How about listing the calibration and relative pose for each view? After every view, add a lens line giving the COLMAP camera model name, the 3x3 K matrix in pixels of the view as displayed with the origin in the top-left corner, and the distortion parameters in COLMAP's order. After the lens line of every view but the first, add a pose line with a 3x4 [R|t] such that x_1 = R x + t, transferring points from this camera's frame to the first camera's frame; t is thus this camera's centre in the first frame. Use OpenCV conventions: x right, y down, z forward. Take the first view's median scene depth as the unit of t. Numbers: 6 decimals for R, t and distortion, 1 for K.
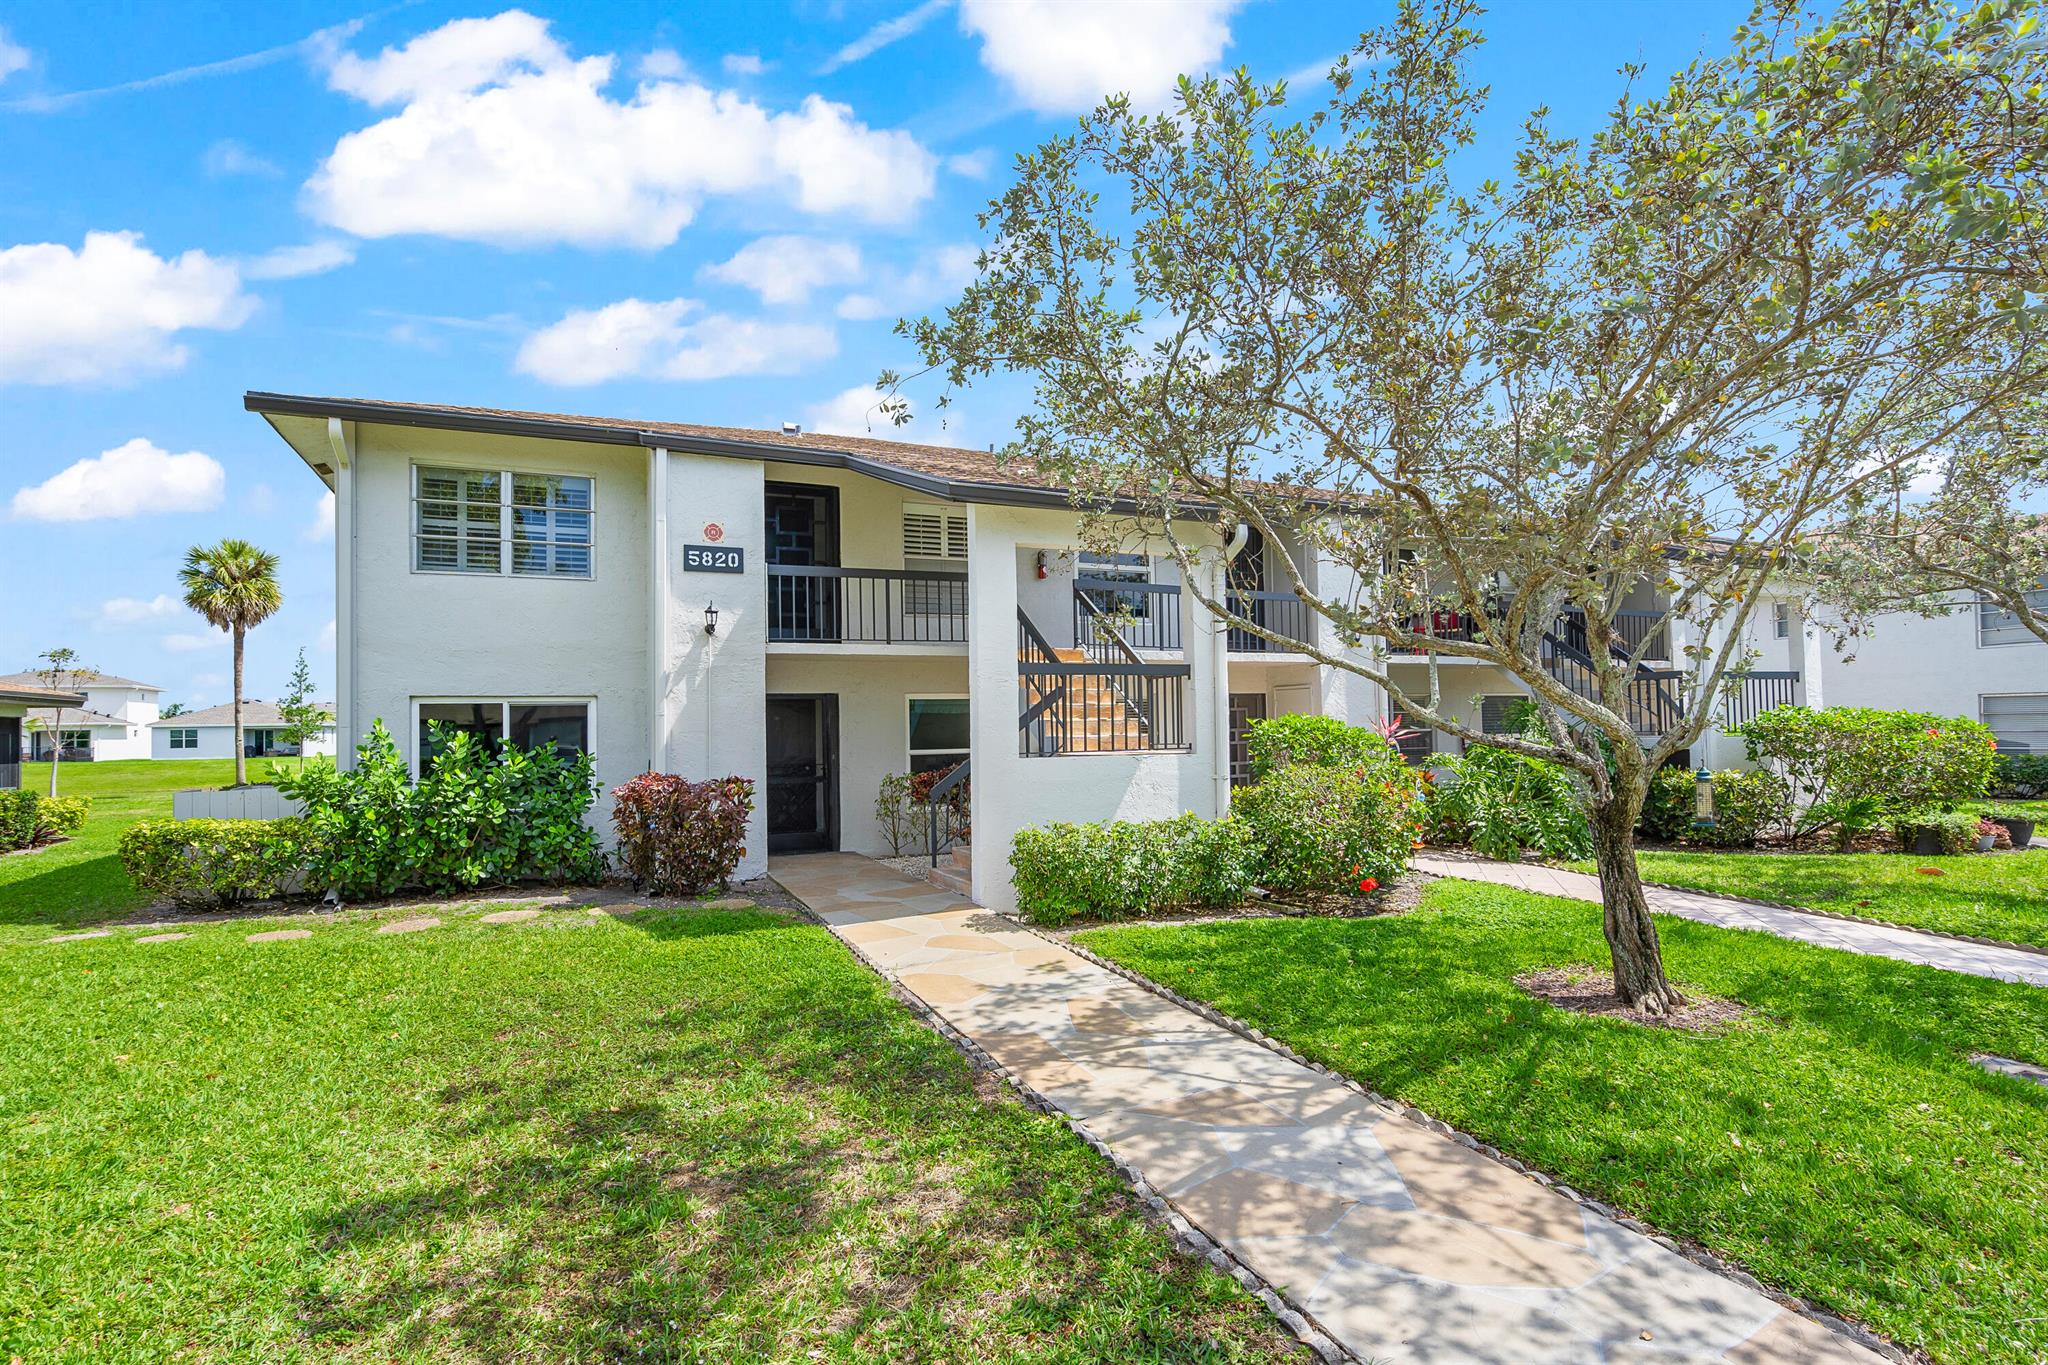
lens RADIAL K [[950.5, 0, 1007.1], [0, 950.5, 698.7], [0, 0, 1]] dist [-0.007056, 0.000600]
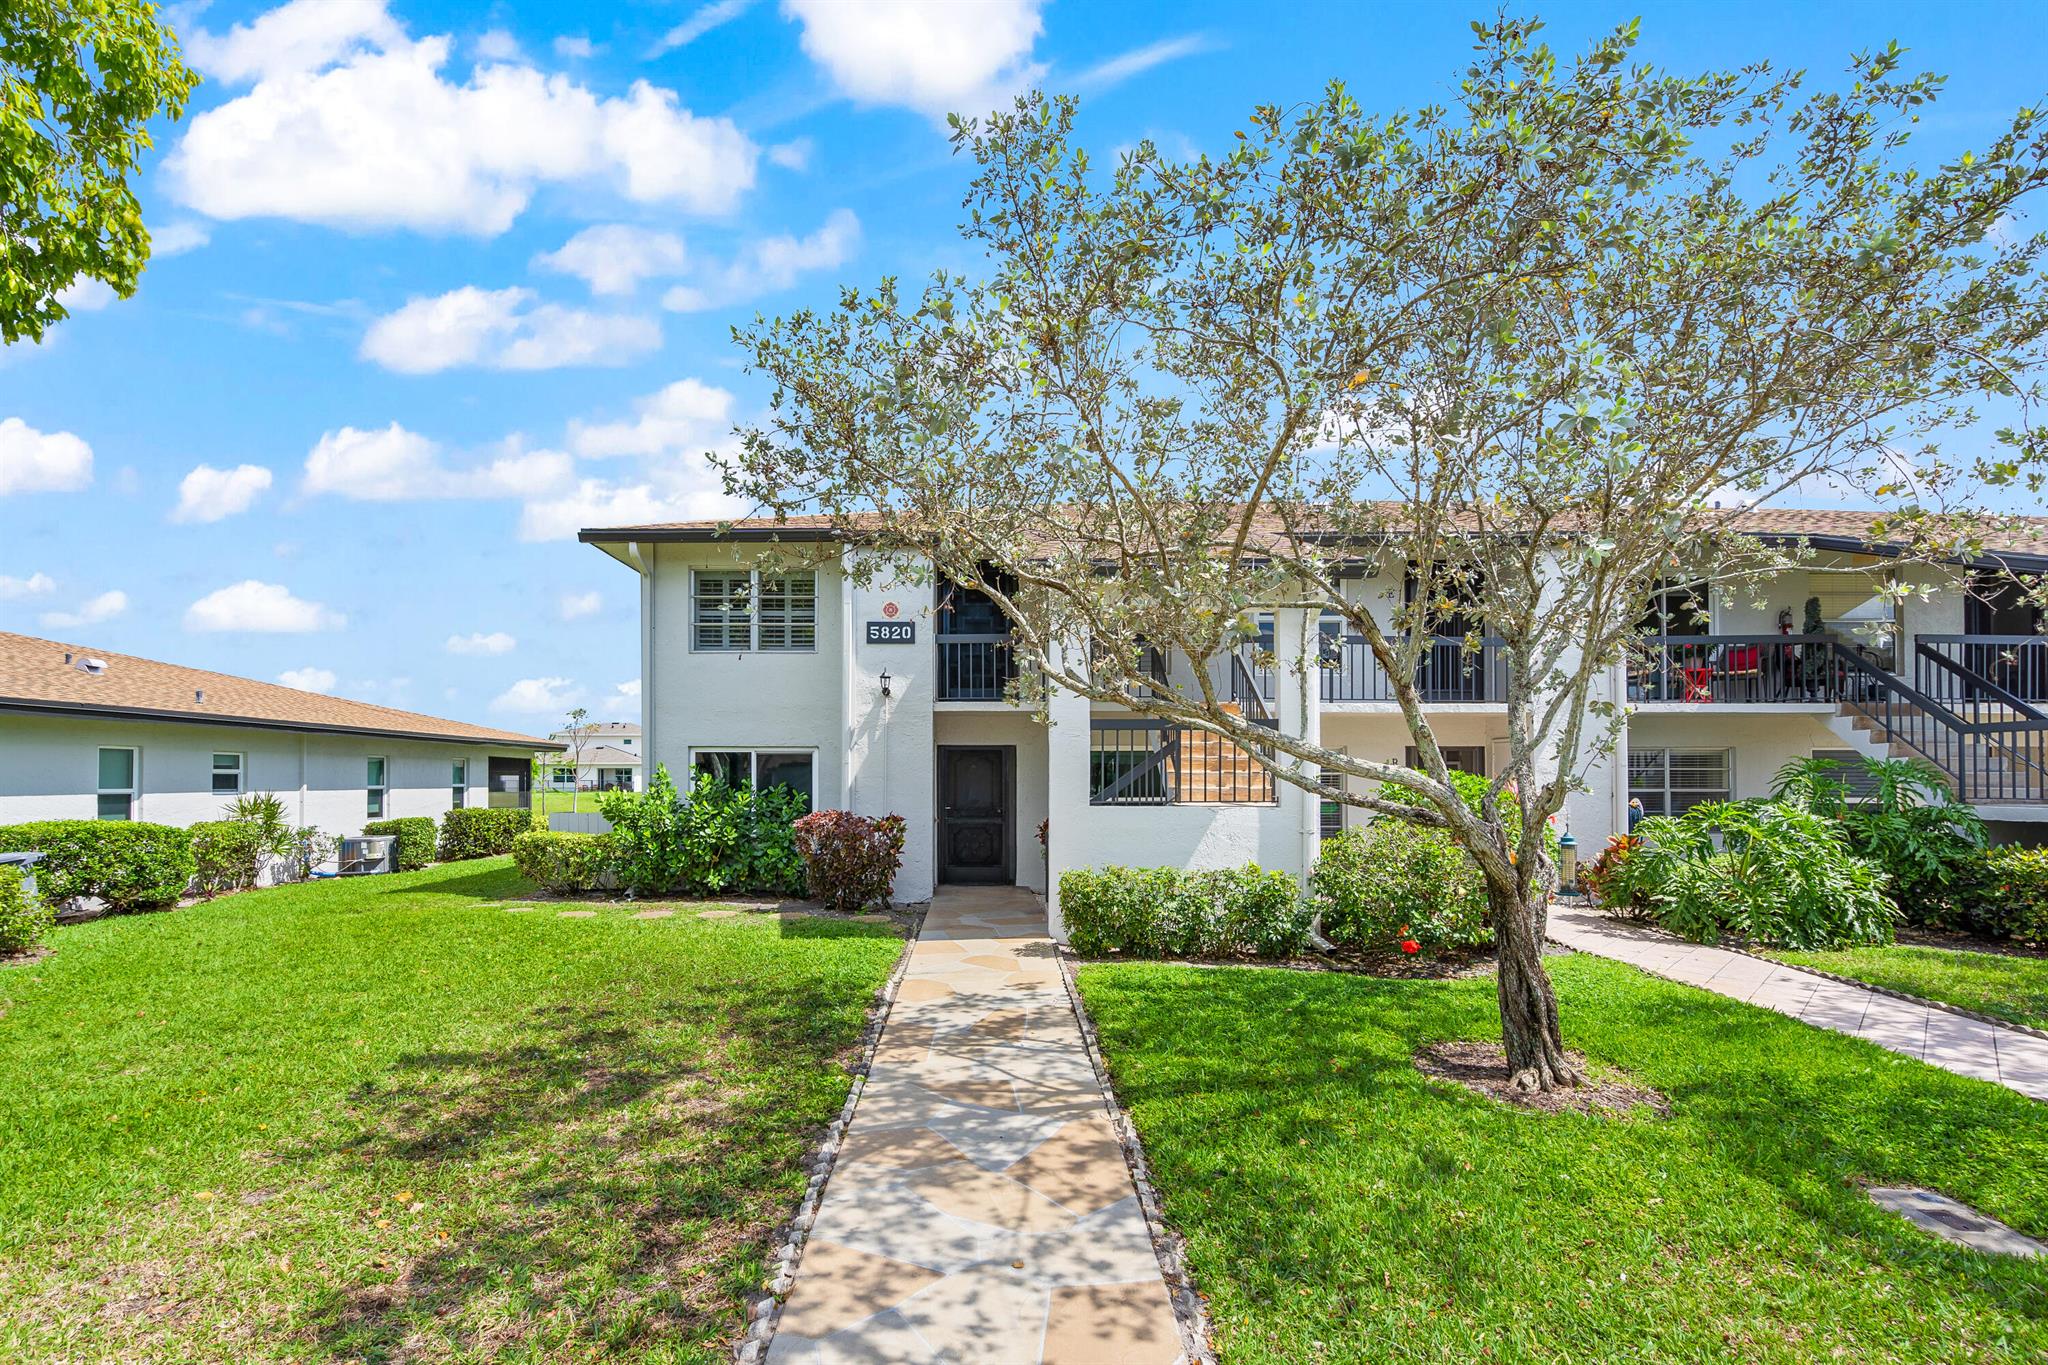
lens RADIAL K [[959.7, 0, 1021.4], [0, 959.7, 766.2], [0, 0, 1]] dist [-0.013958, 0.000211]
pose [[0.916952, 0.013671, -0.398764, 0.575959], [-0.005892, 0.999768, 0.020727, -0.009023], [0.398955, -0.016656, 0.916819, -0.074300]]
